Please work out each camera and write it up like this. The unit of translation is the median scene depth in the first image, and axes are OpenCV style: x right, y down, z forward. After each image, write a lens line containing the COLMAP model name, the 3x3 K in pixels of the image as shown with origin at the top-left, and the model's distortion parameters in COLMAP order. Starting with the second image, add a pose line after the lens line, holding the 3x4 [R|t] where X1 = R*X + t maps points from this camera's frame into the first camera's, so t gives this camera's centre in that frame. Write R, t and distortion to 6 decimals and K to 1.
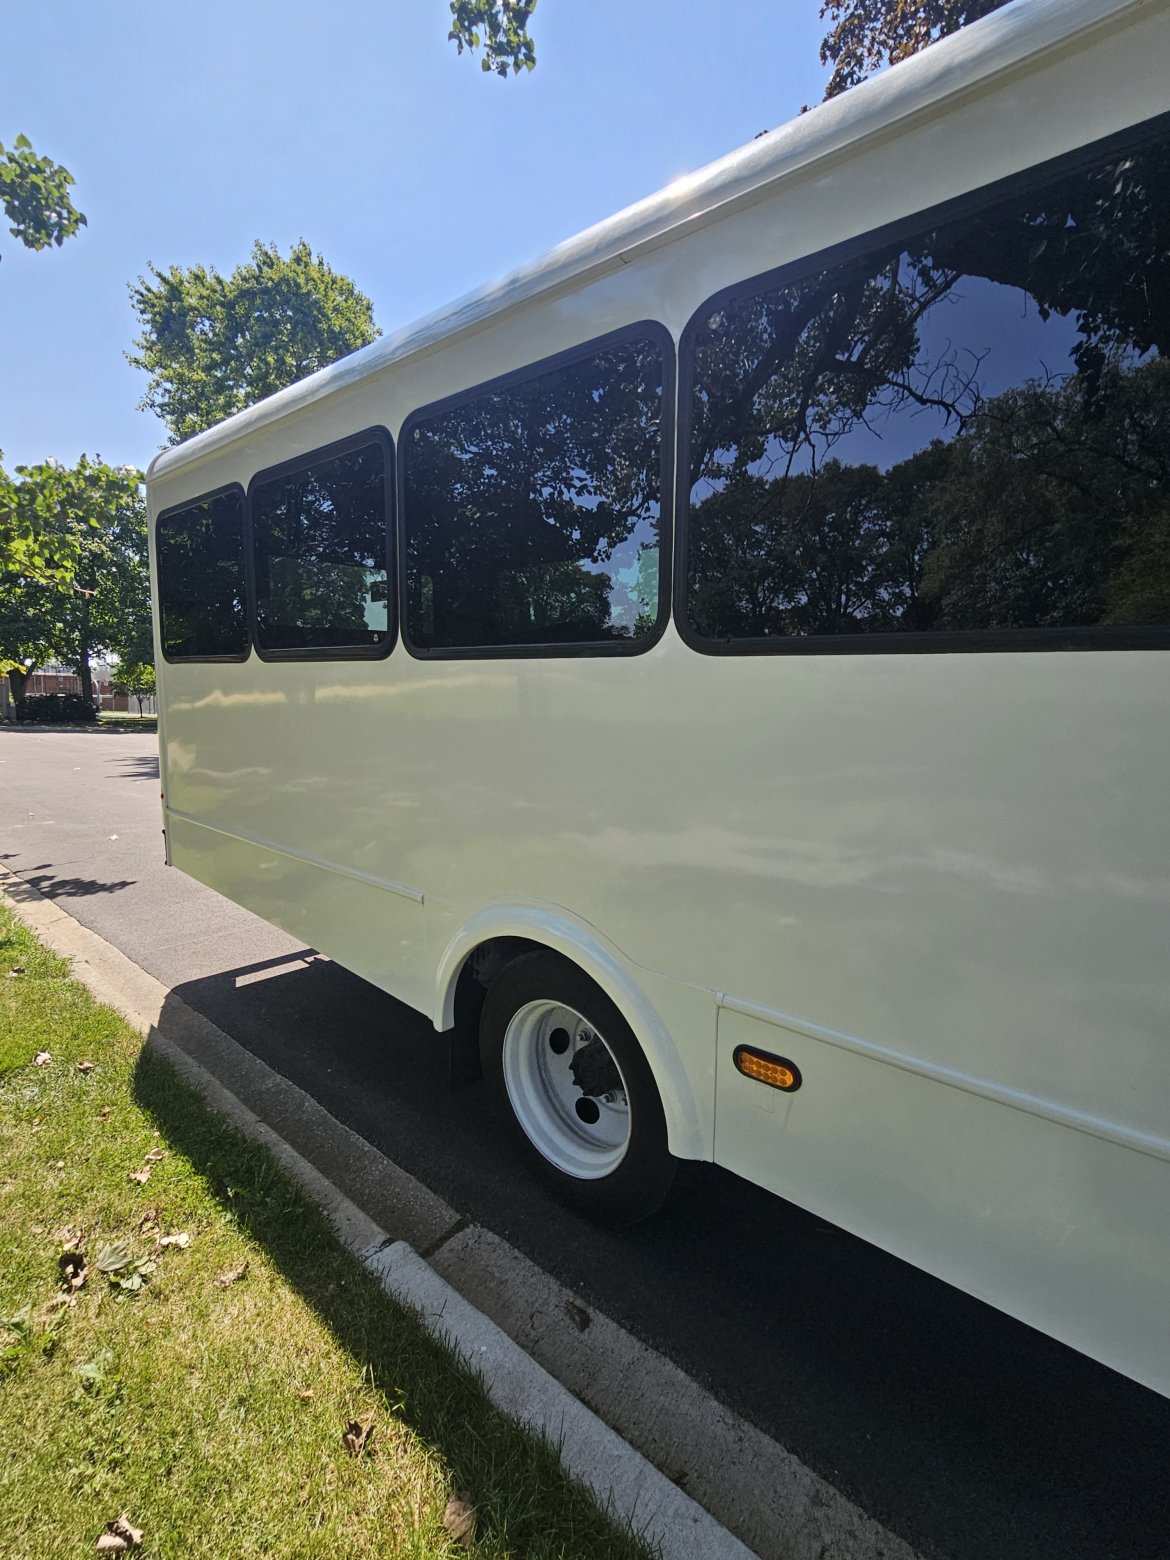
lens RADIAL K [[785.0, 0, 583.5], [0, 785.0, 791.8], [0, 0, 1]] dist [0.004059, 0.000240]
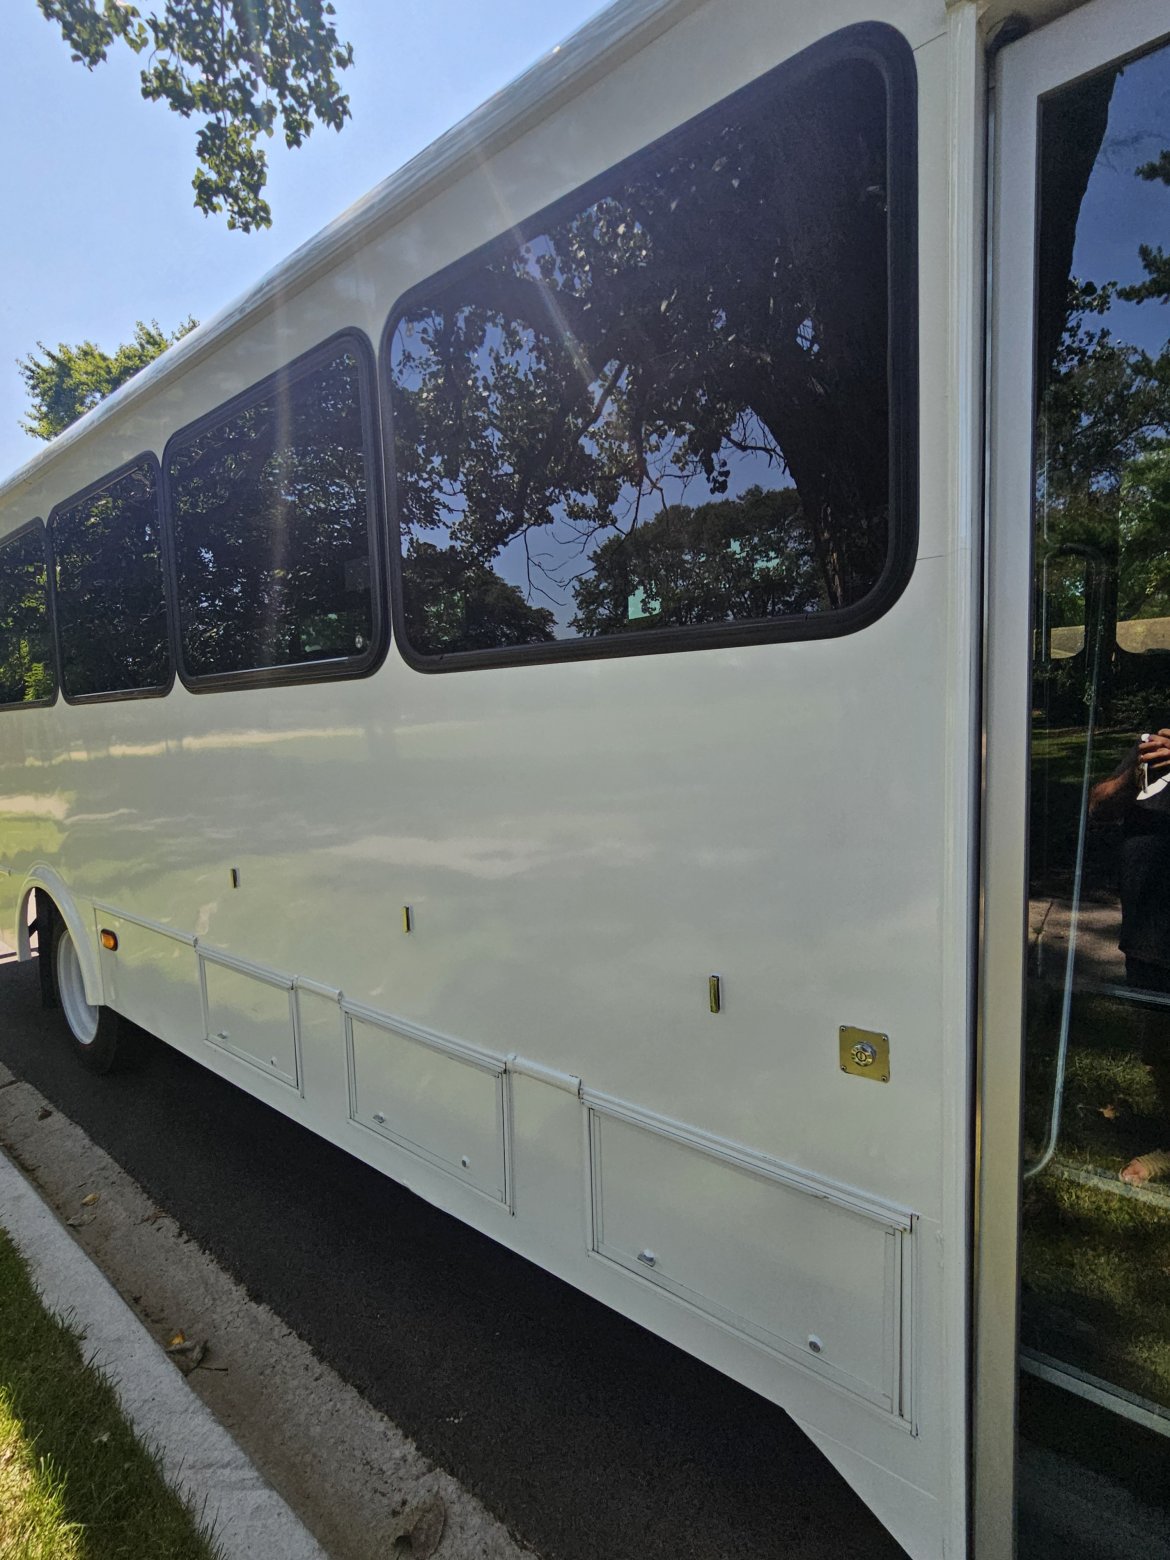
lens RADIAL K [[772.7, 0, 588.4], [0, 772.7, 775.6], [0, 0, 1]] dist [0.000938, 0.000889]
pose [[0.996303, -0.058118, 0.063271, 0.311737], [0.061238, 0.996942, -0.048540, 0.036305], [-0.060257, 0.052235, 0.996815, -0.203084]]
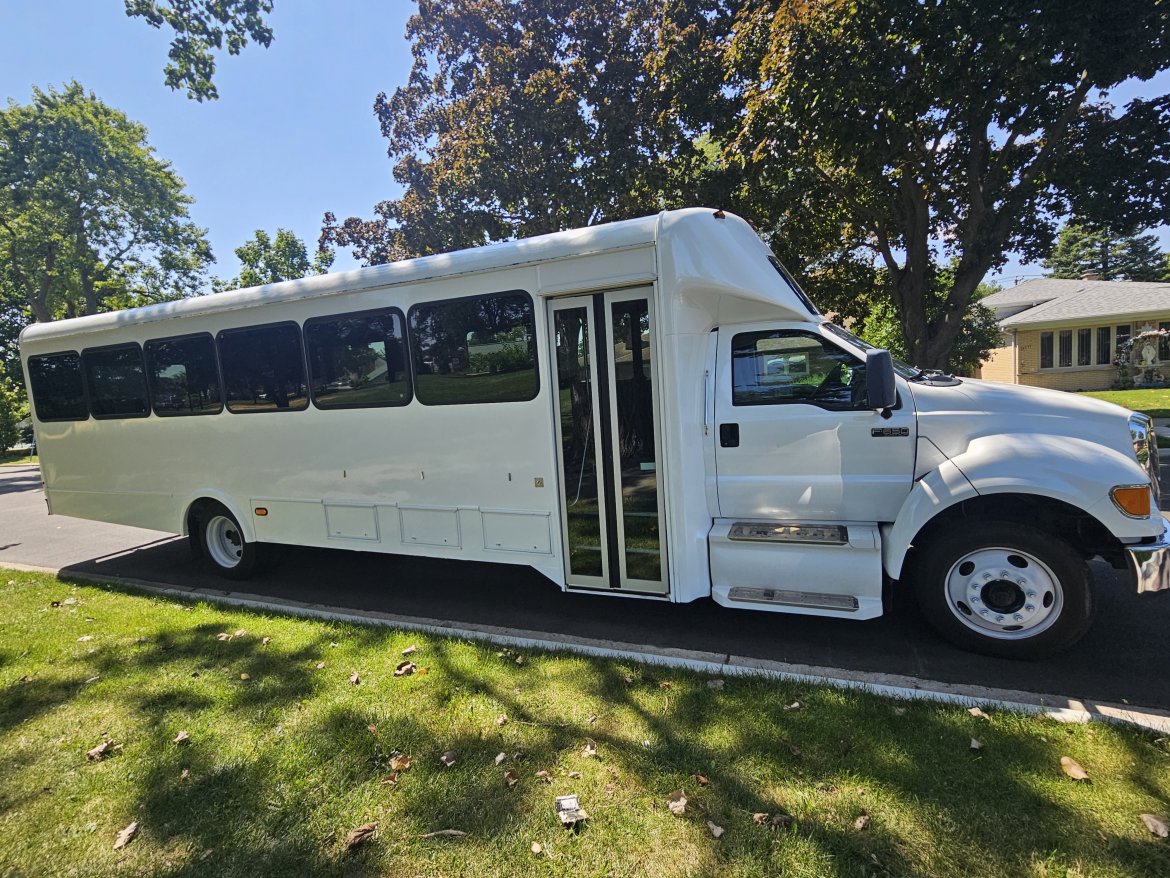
lens RADIAL K [[579.5, 0, 585.0], [0, 579.5, 439.0], [0, 0, 1]] dist [0.000938, 0.000889]
pose [[0.939082, -0.119237, 0.322348, 0.231163], [0.128248, 0.991719, -0.006782, 0.054228], [-0.318870, 0.047709, 0.946597, -0.633361]]
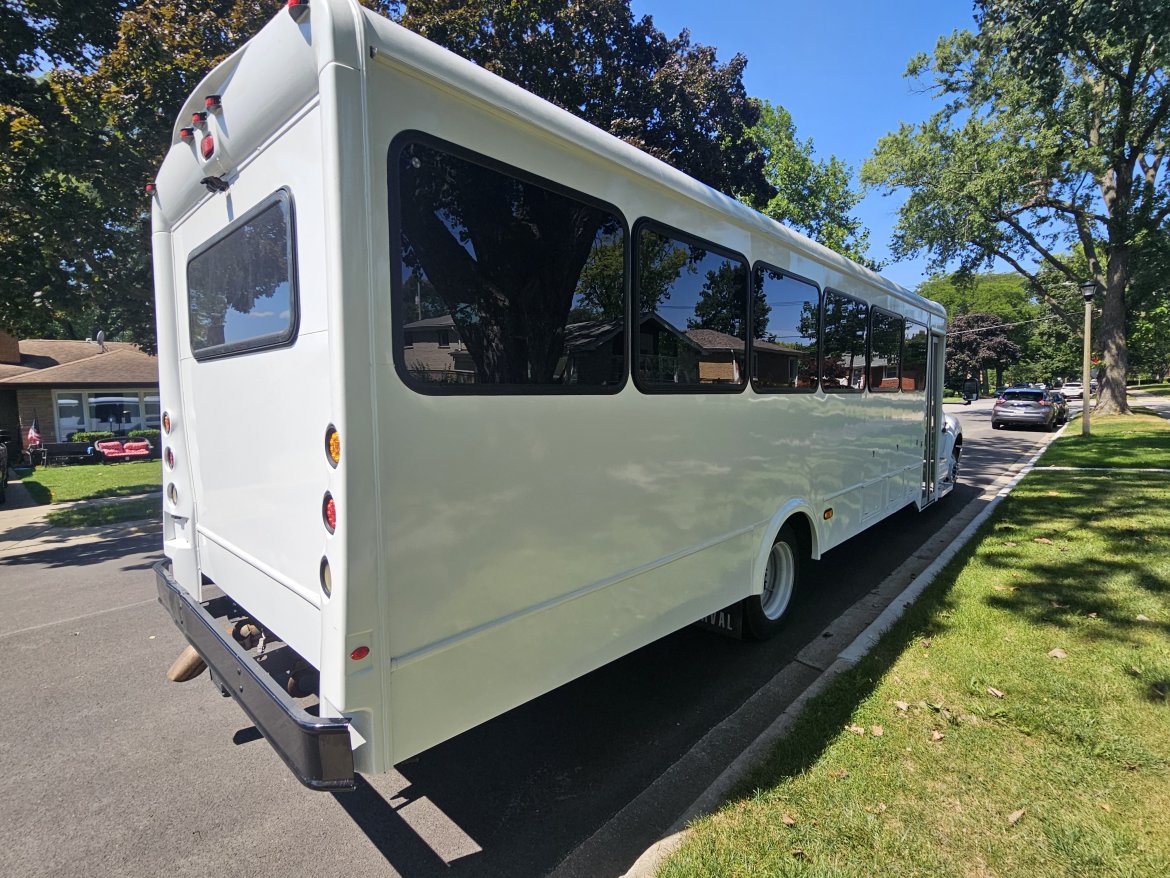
lens RADIAL K [[640.3, 0, 544.2], [0, 640.3, 453.8], [0, 0, 1]] dist [0.002915, 0.001199]
pose [[-0.043220, -0.110057, 0.992985, -0.631913], [0.147136, 0.982375, 0.115285, -0.105138], [-0.988172, 0.151086, -0.026265, 0.582577]]
